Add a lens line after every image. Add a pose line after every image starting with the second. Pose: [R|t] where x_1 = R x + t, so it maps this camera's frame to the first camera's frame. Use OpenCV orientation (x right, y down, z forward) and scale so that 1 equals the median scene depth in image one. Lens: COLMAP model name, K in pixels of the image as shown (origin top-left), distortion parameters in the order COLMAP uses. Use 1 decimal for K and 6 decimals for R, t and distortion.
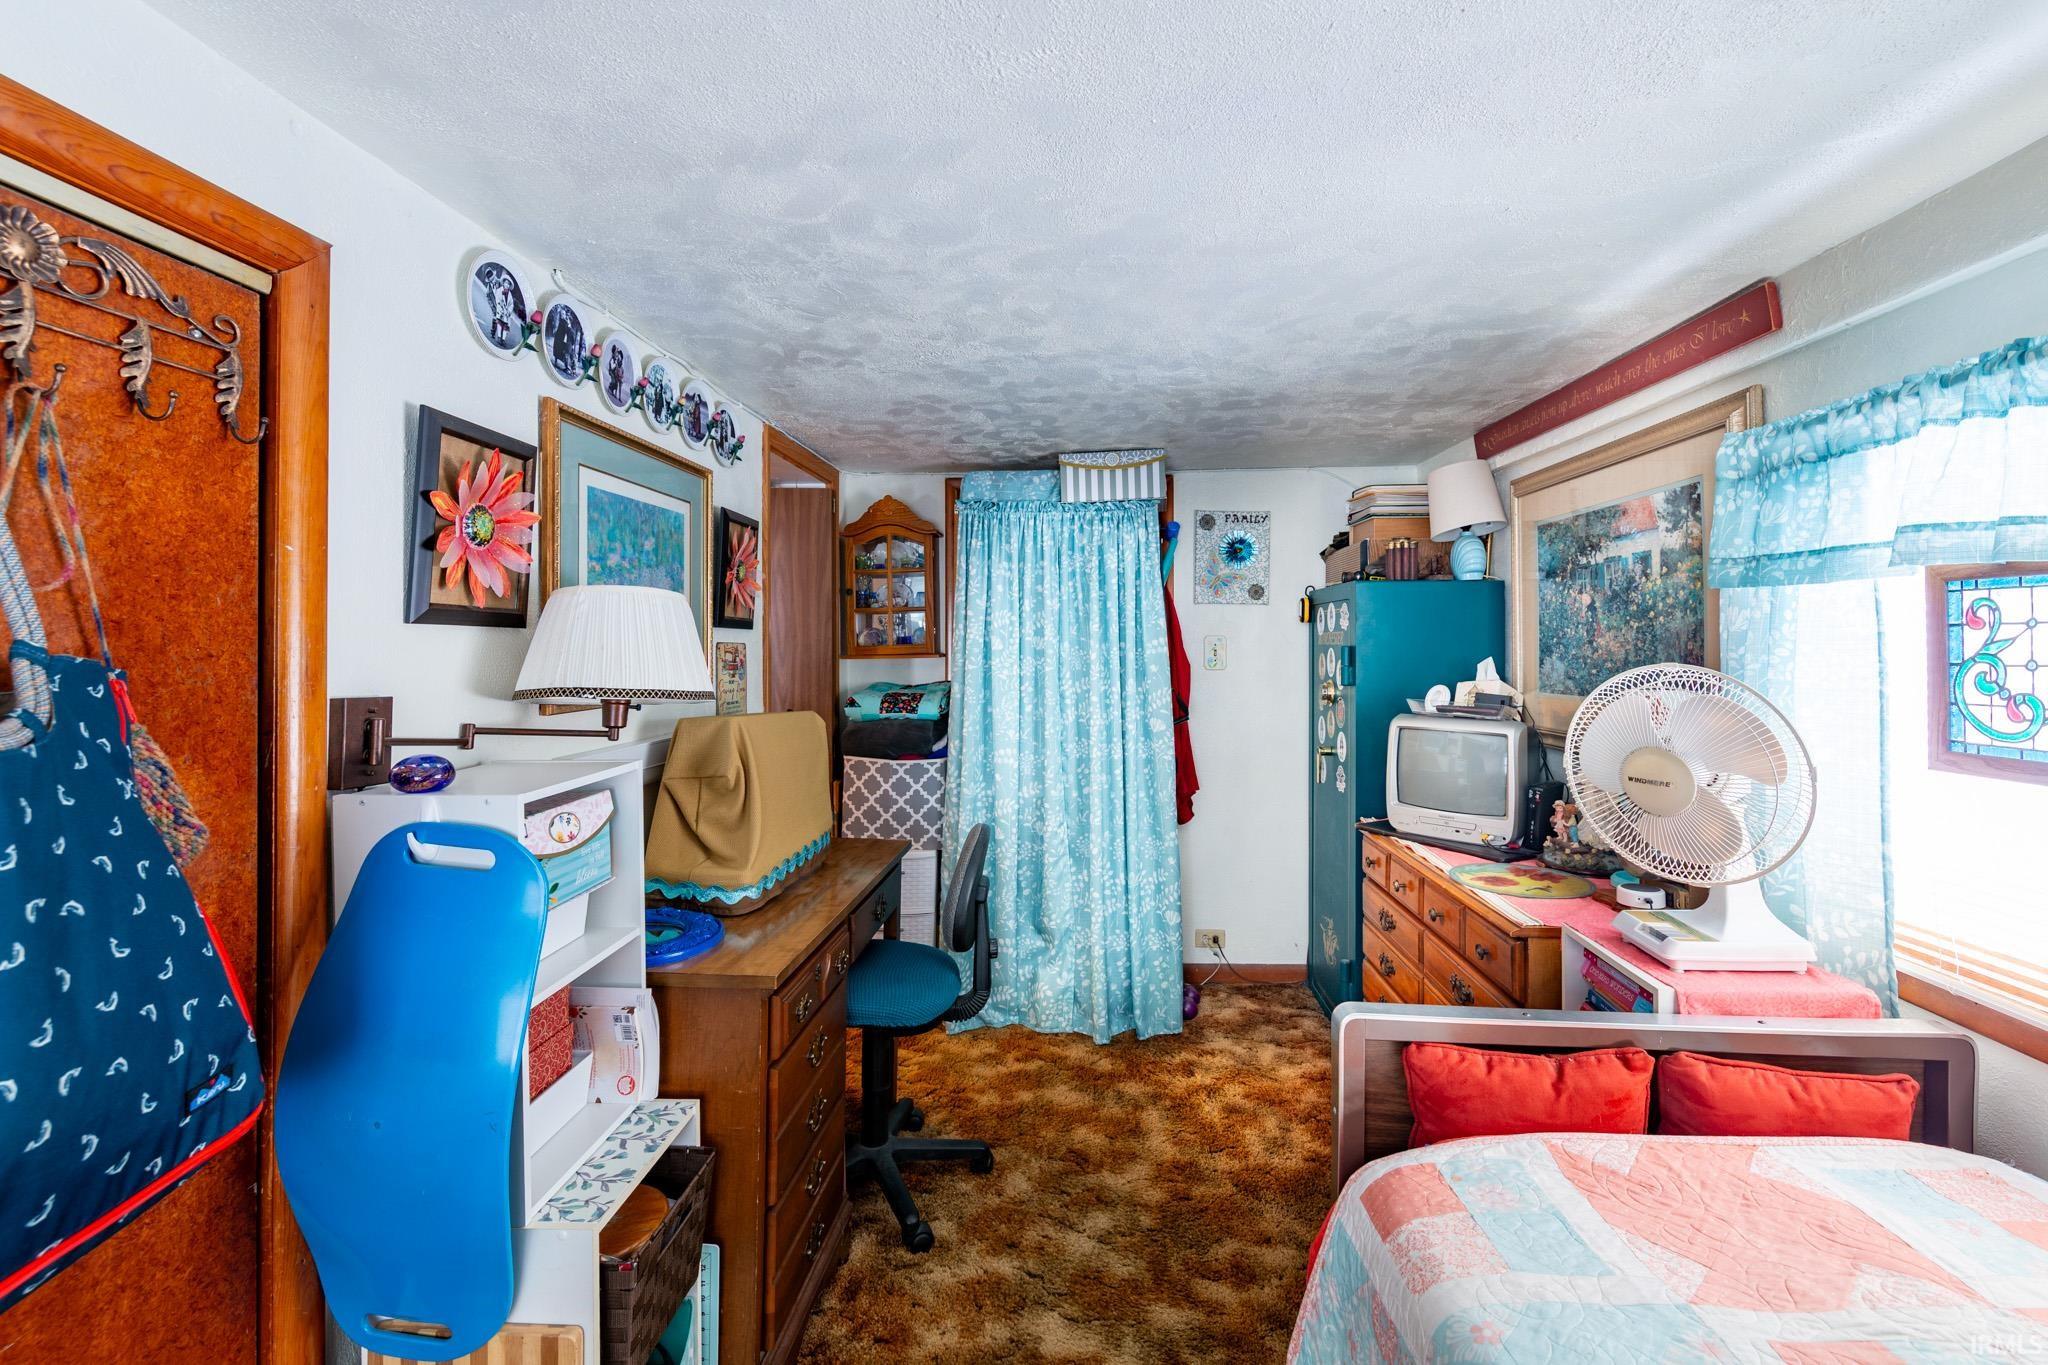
lens RADIAL K [[918.4, 0, 1026.1], [0, 918.4, 639.4], [0, 0, 1]] dist [0.008469, -0.002066]
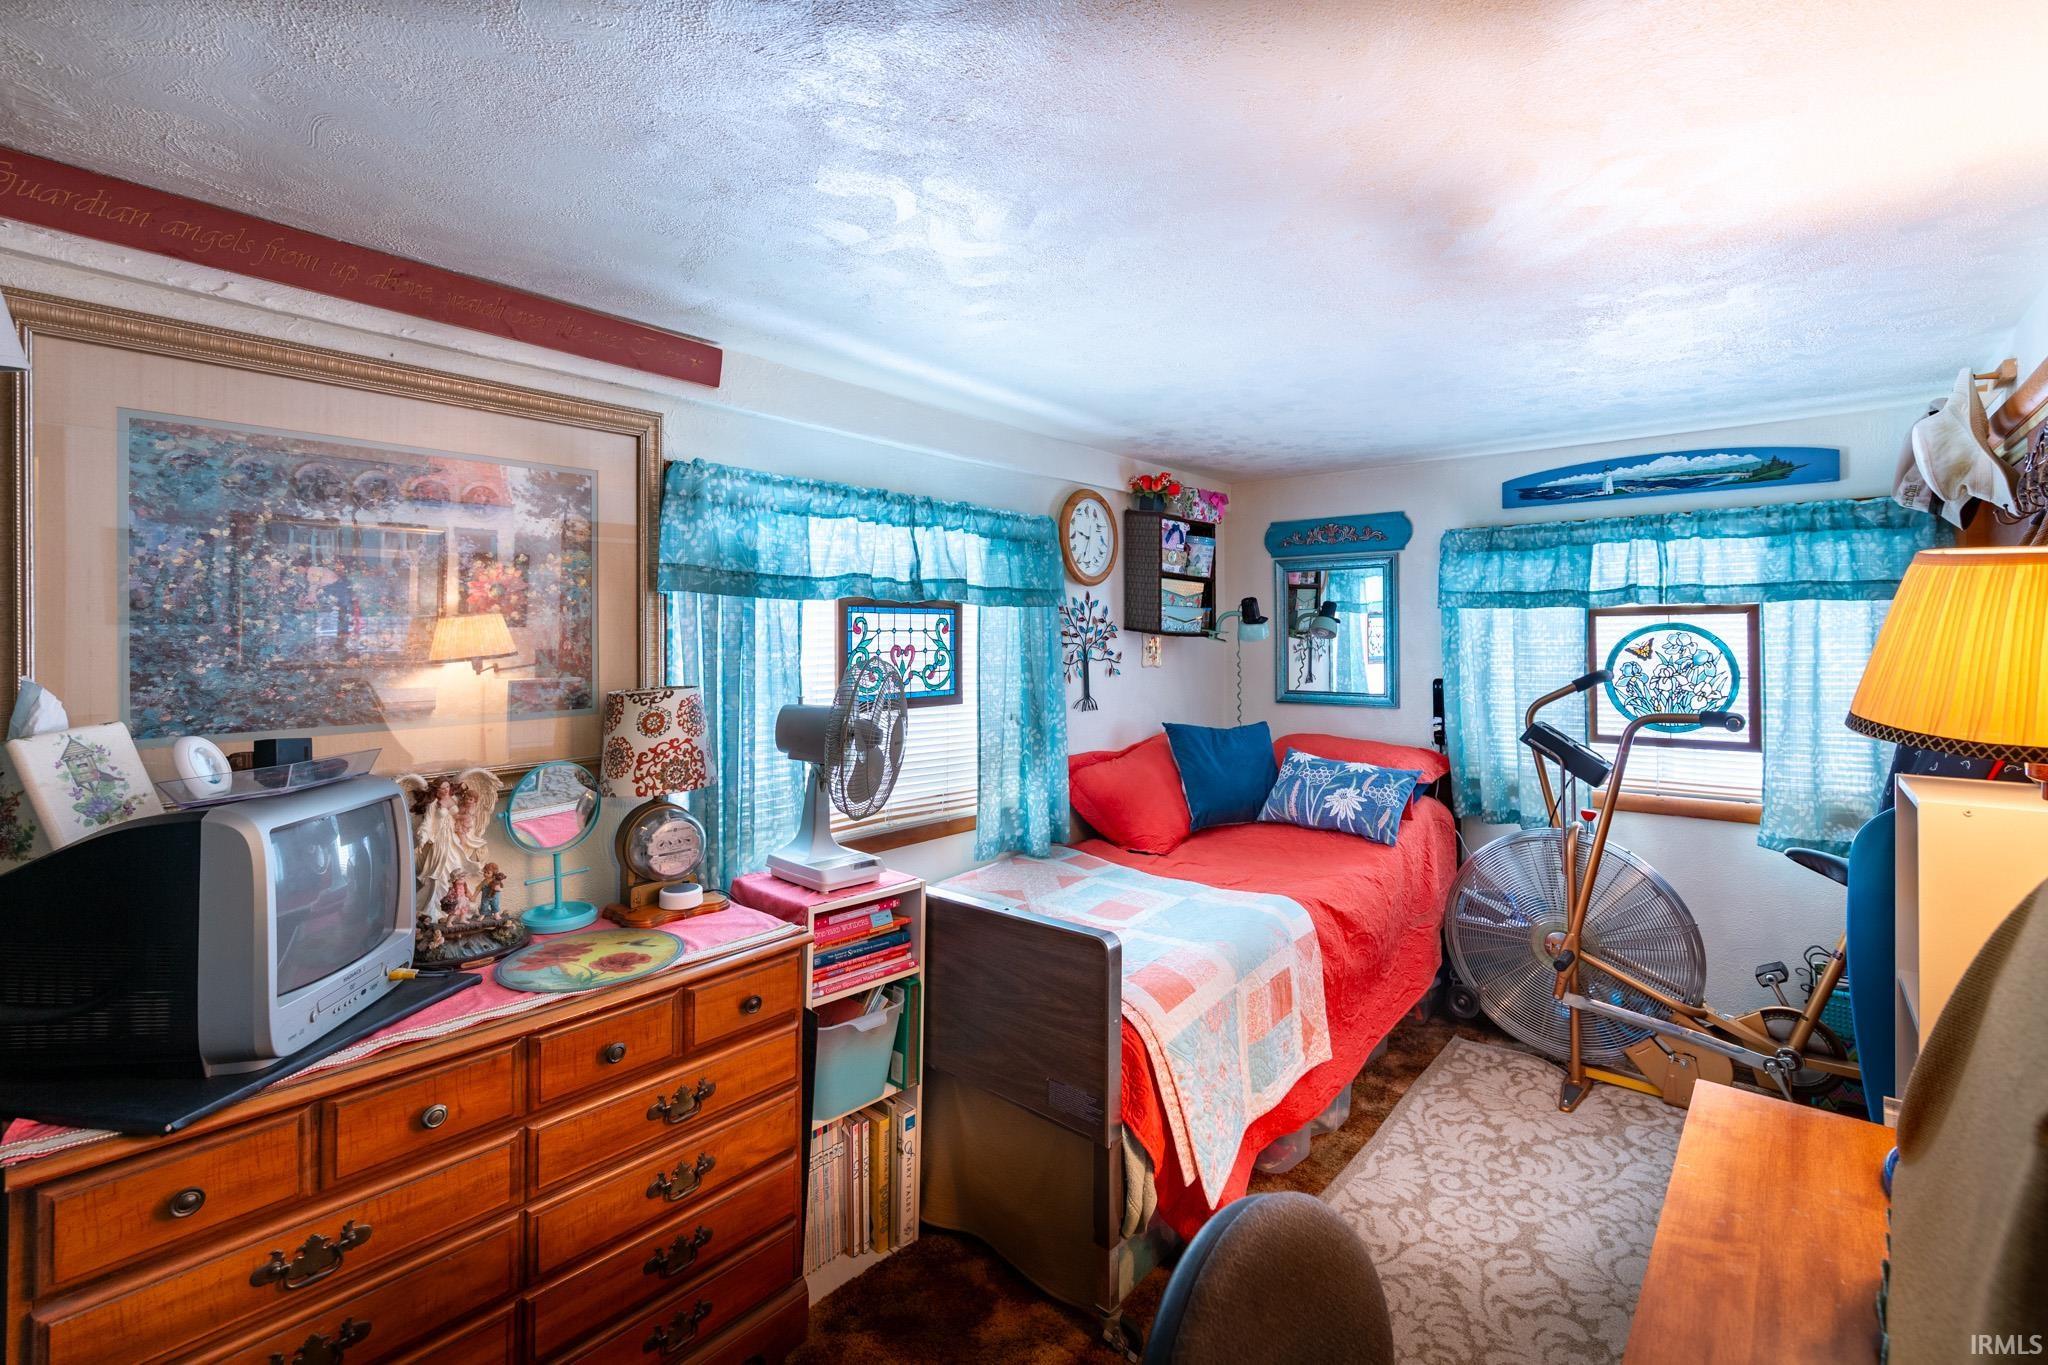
lens RADIAL K [[918.4, 0, 1015.2], [0, 918.4, 636.6], [0, 0, 1]] dist [0.008469, -0.002066]
pose [[-0.798851, 0.004464, 0.601512, -0.213231], [0.000289, 0.999975, -0.007037, 0.005119], [-0.601529, -0.005448, -0.798833, 1.504309]]
